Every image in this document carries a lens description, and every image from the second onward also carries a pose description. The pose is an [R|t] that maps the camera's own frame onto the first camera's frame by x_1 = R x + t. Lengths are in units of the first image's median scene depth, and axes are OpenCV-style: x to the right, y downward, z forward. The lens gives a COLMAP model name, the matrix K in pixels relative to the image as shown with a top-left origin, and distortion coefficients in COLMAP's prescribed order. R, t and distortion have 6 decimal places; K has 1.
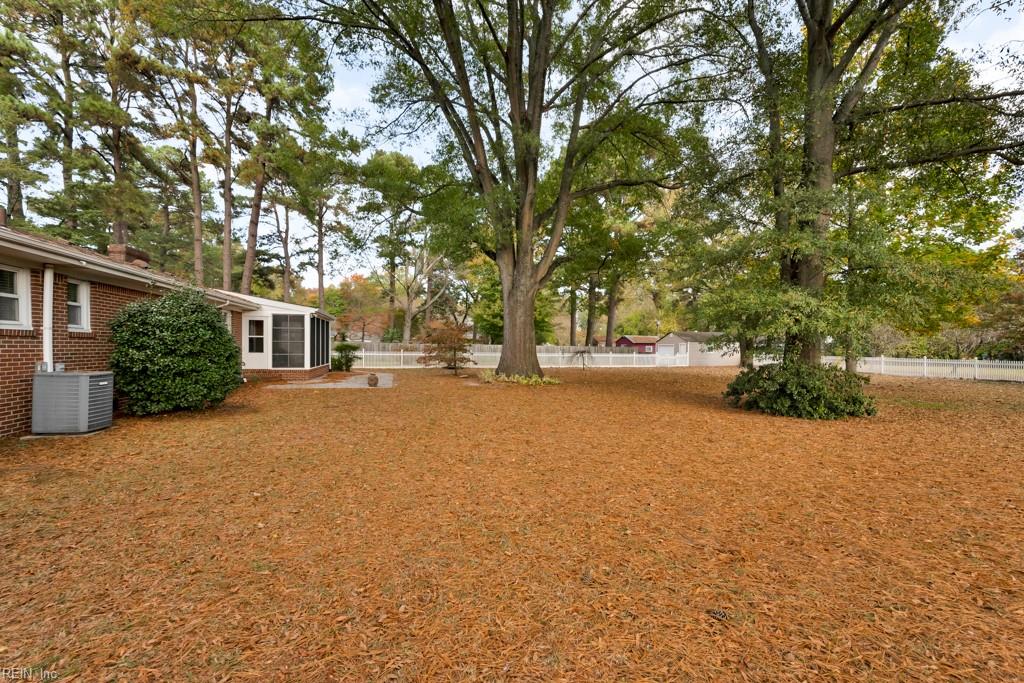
lens RADIAL K [[421.0, 0, 512.6], [0, 421.0, 345.1], [0, 0, 1]] dist [0.001641, 0.000132]
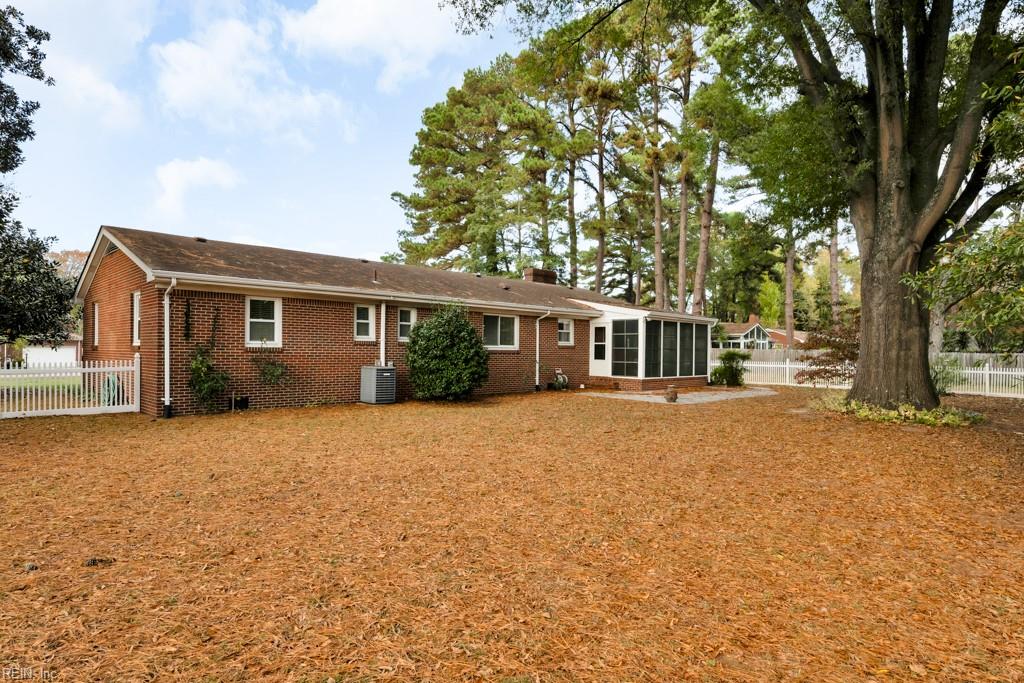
lens RADIAL K [[569.5, 0, 503.6], [0, 569.5, 347.4], [0, 0, 1]] dist [-0.002498, -0.000434]
pose [[0.474764, -0.004929, -0.880100, 0.339383], [-0.007066, 0.999931, -0.009412, 0.002189], [0.880085, 0.010688, 0.474696, 0.115434]]
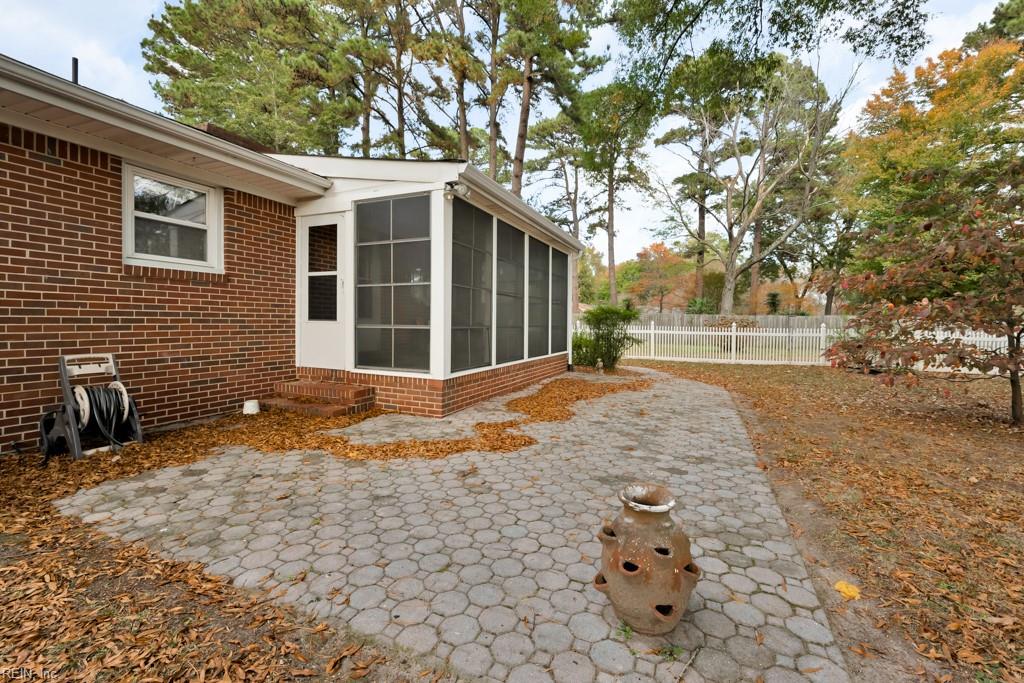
lens RADIAL K [[421.0, 0, 509.5], [0, 421.0, 332.3], [0, 0, 1]] dist [0.001641, 0.000132]
pose [[0.768609, 0.016139, -0.639515, -0.194786], [-0.002652, 0.999754, 0.022043, 0.014136], [0.639713, -0.015246, 0.768463, 0.601305]]
